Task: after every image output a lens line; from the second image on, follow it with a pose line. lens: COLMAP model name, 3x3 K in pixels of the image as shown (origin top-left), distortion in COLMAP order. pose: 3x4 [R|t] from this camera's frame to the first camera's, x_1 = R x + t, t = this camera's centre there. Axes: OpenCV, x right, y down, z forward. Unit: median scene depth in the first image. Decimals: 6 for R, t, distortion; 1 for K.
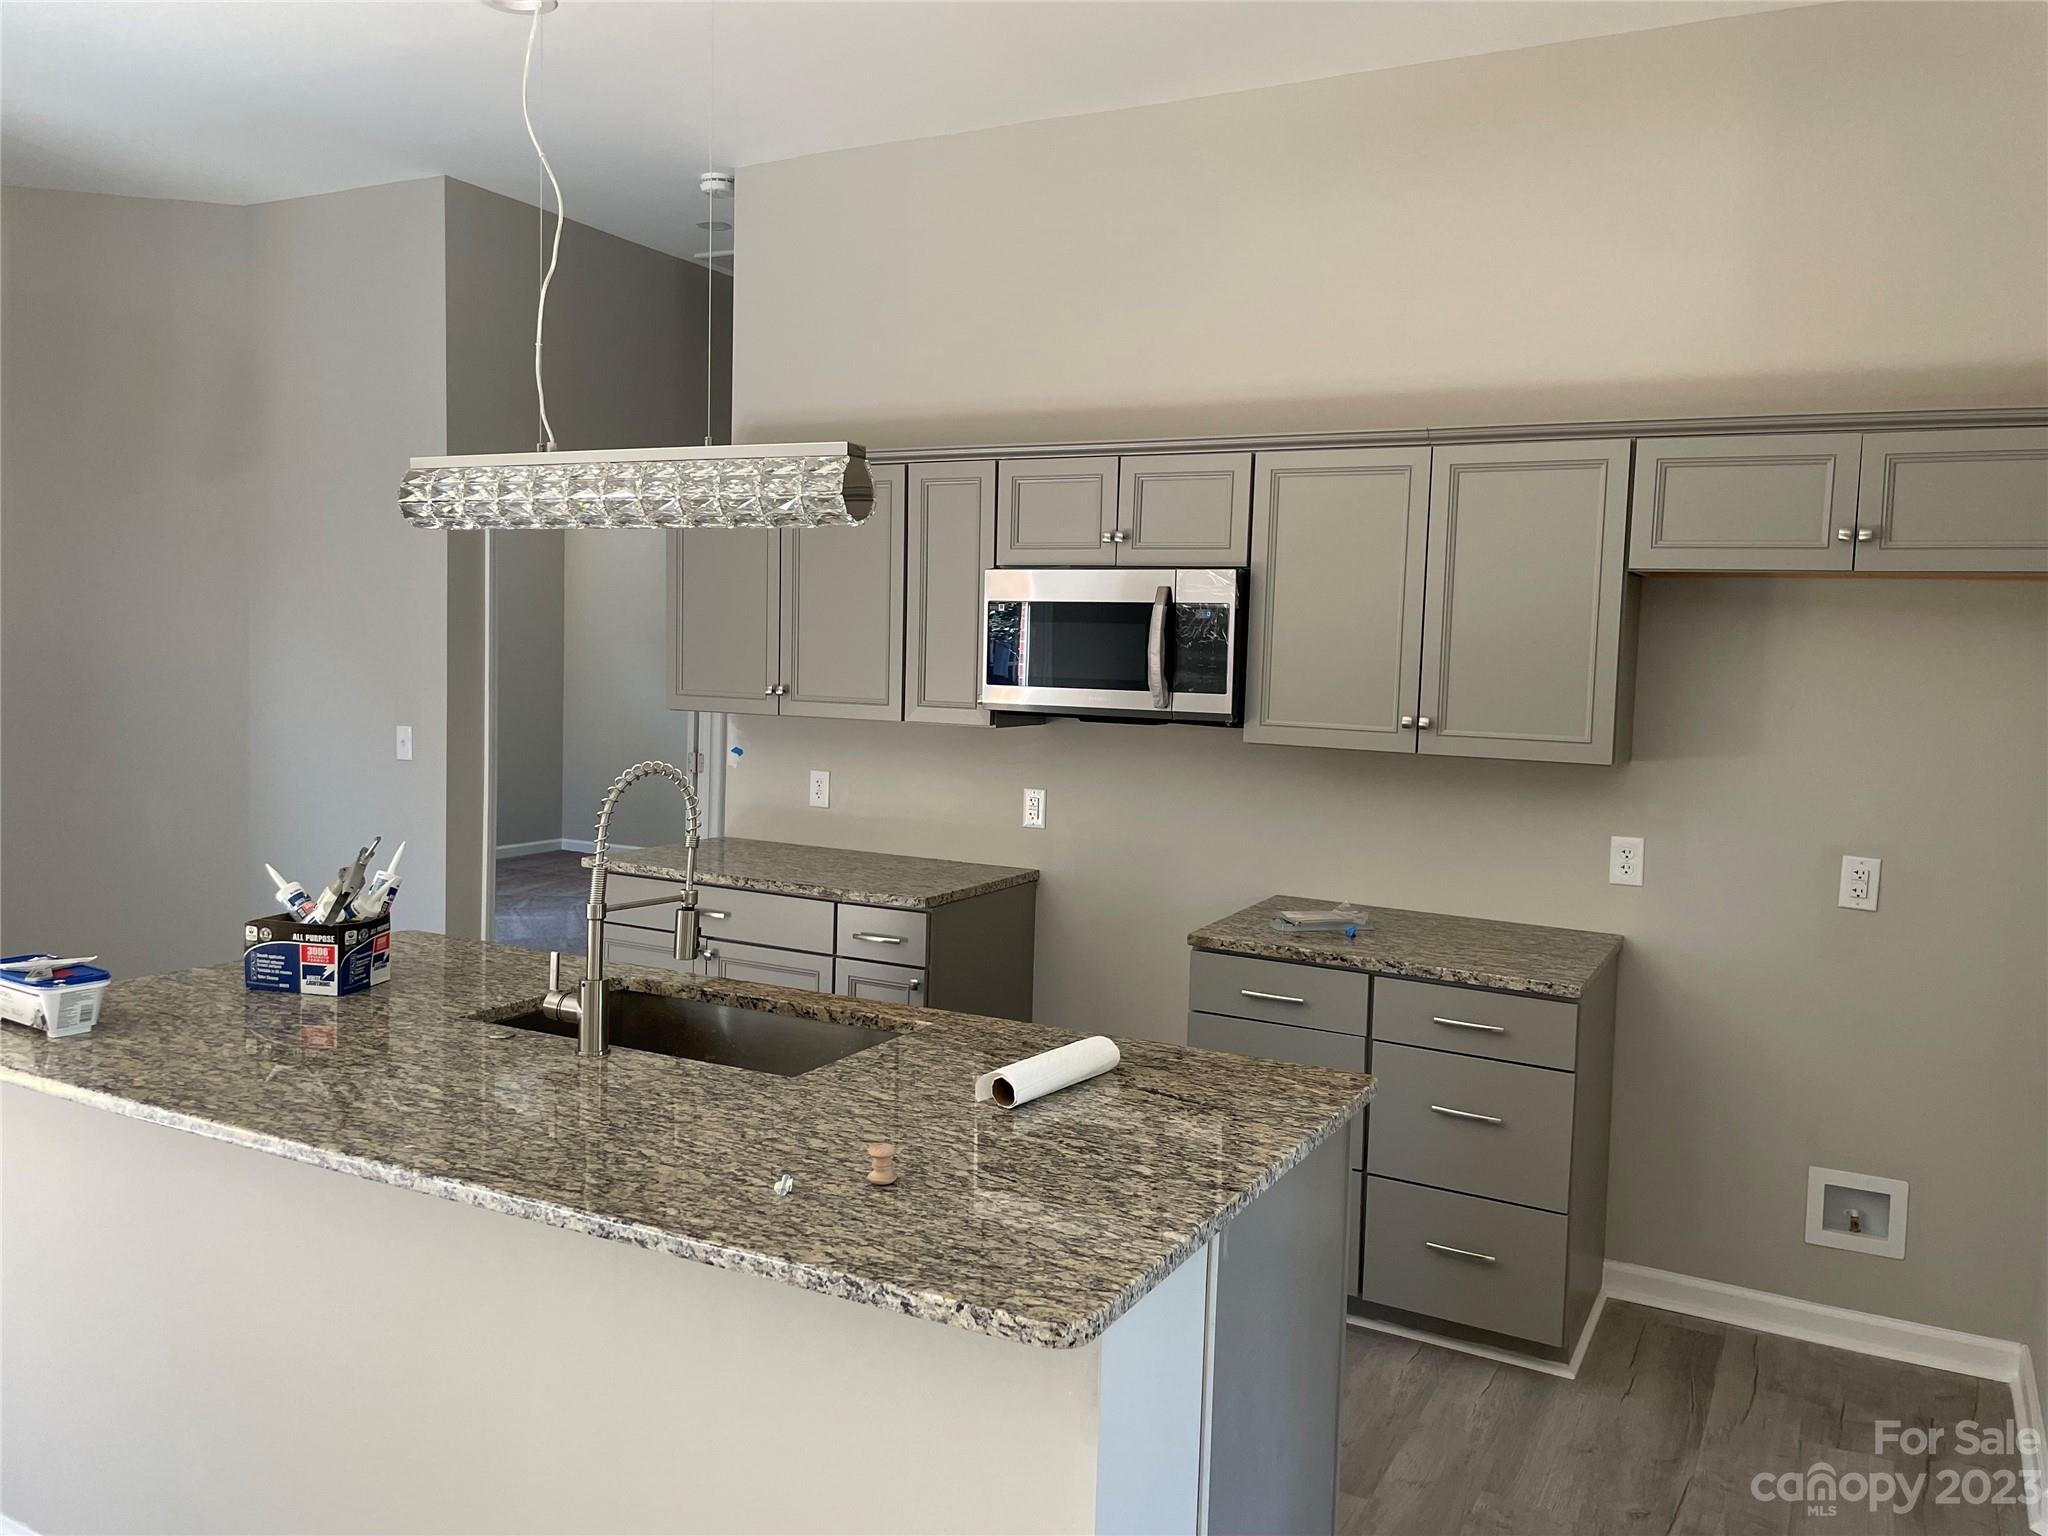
lens RADIAL K [[1520.4, 0, 1040.0], [0, 1520.4, 760.4], [0, 0, 1]] dist [0.006486, -0.002227]
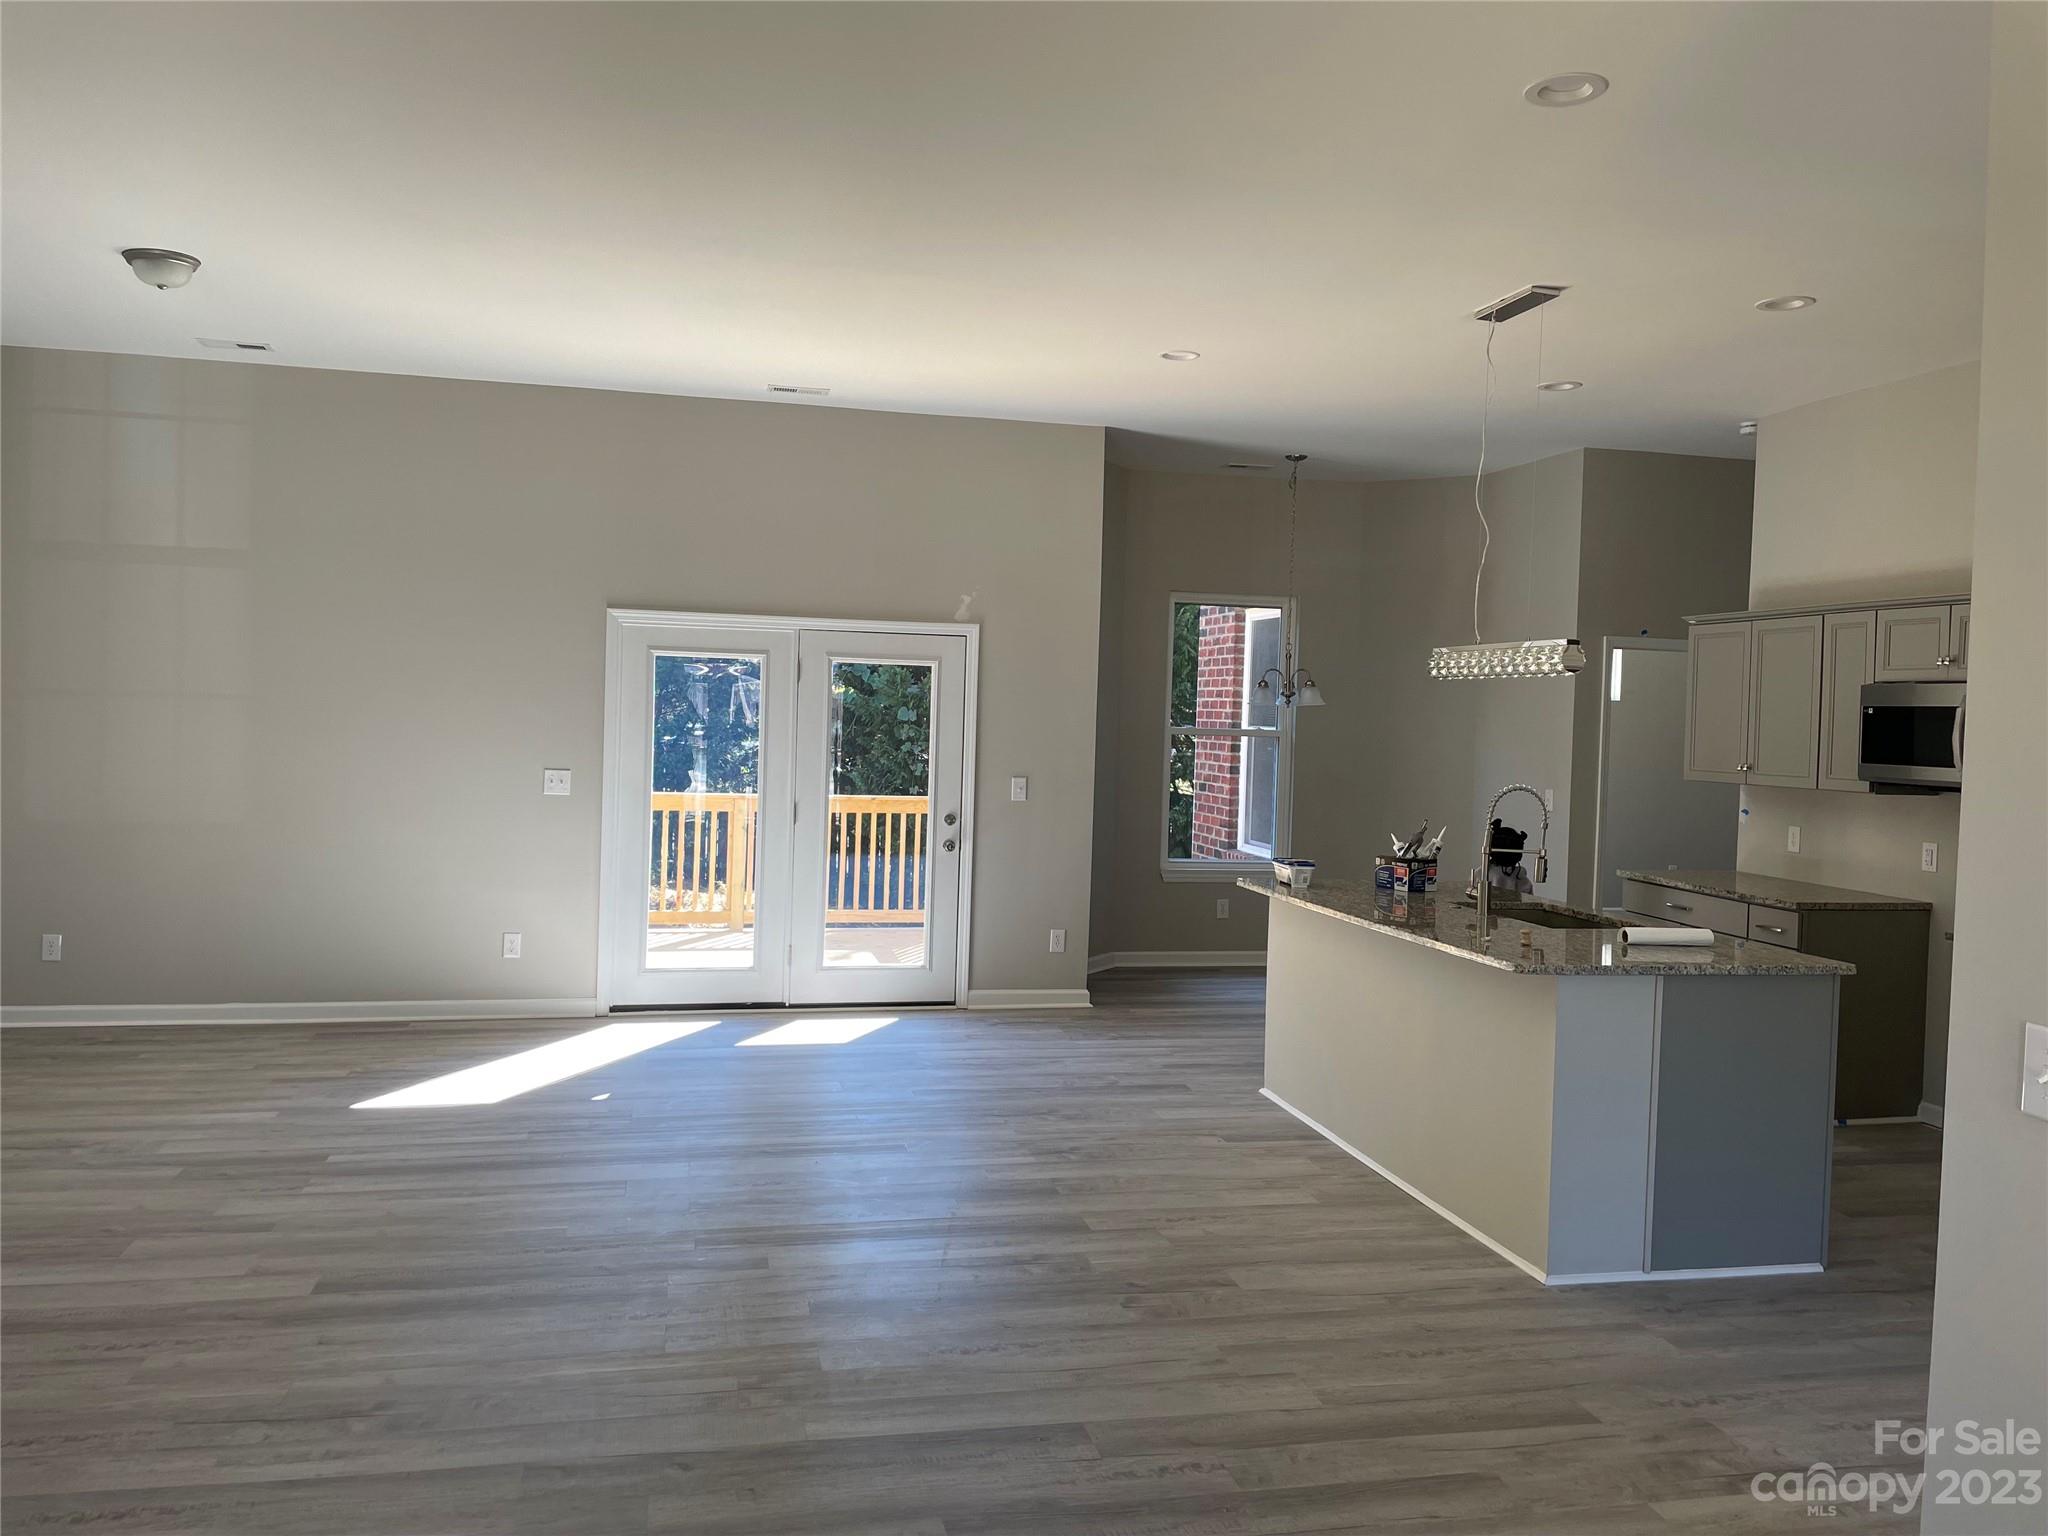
lens RADIAL K [[1520.4, 0, 1040.0], [0, 1520.4, 760.4], [0, 0, 1]] dist [0.006486, -0.002227]
pose [[0.645045, 0.015827, -0.763980, 0.829210], [-0.071498, 0.996650, -0.039720, 0.088762], [0.760792, 0.080244, 0.644016, -0.785984]]
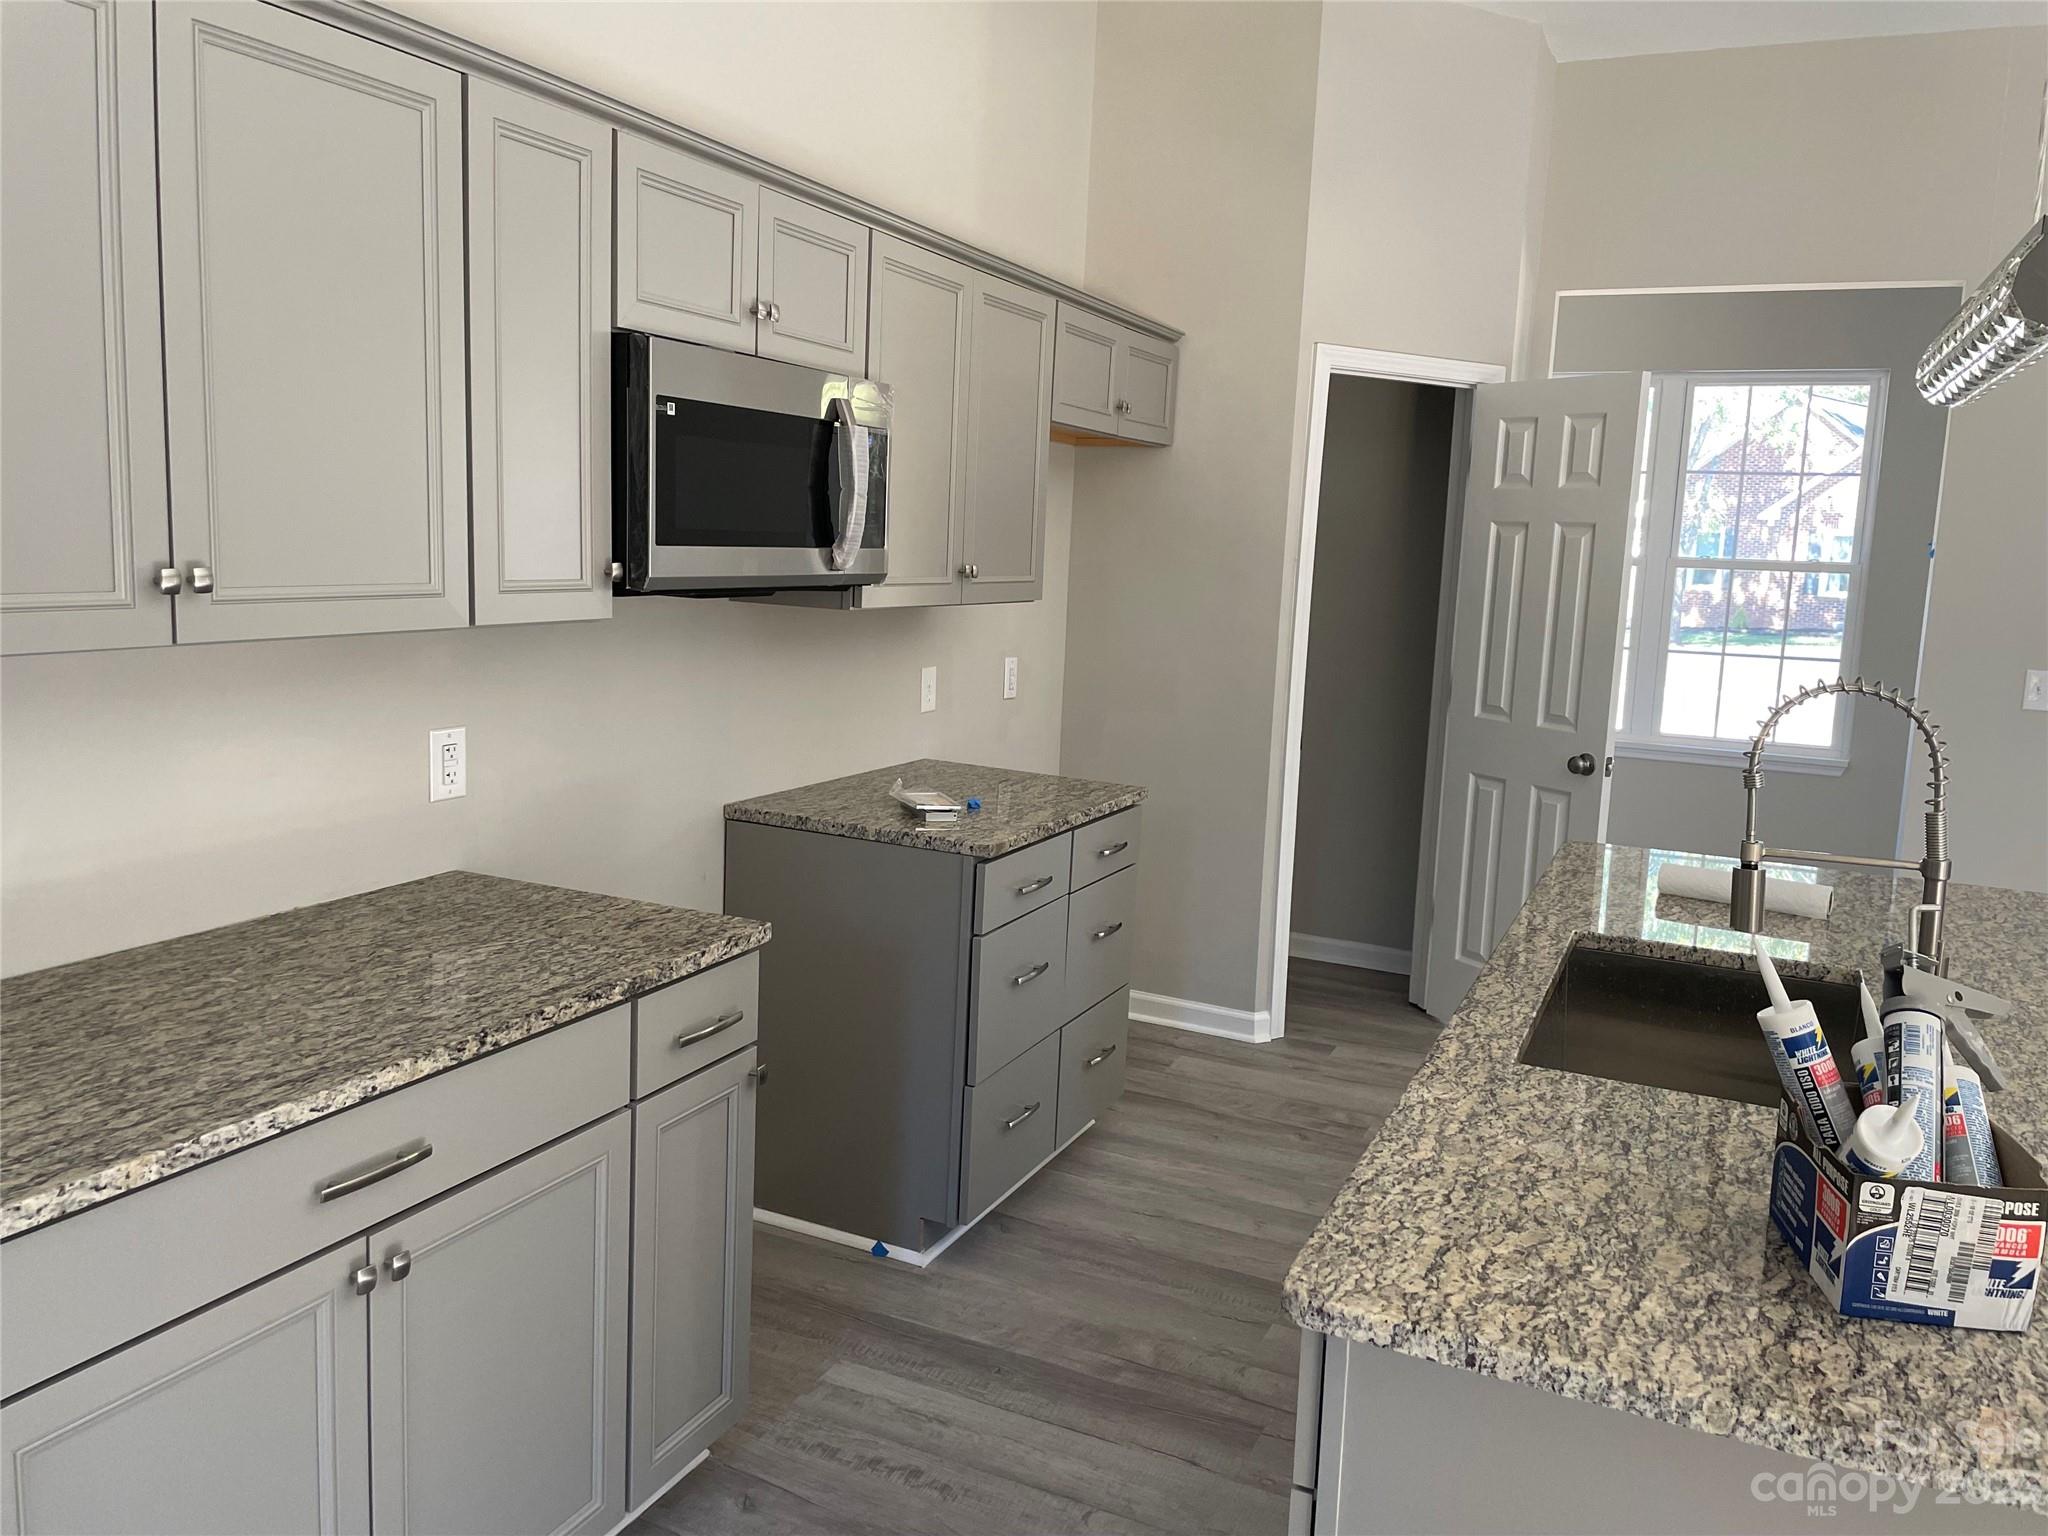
lens RADIAL K [[1520.4, 0, 1040.0], [0, 1520.4, 760.4], [0, 0, 1]] dist [0.006486, -0.002227]
pose [[-0.050316, -0.177795, 0.982780, -0.888323], [0.037798, 0.982983, 0.179766, -0.097503], [-0.998018, 0.046192, -0.042739, 1.274503]]
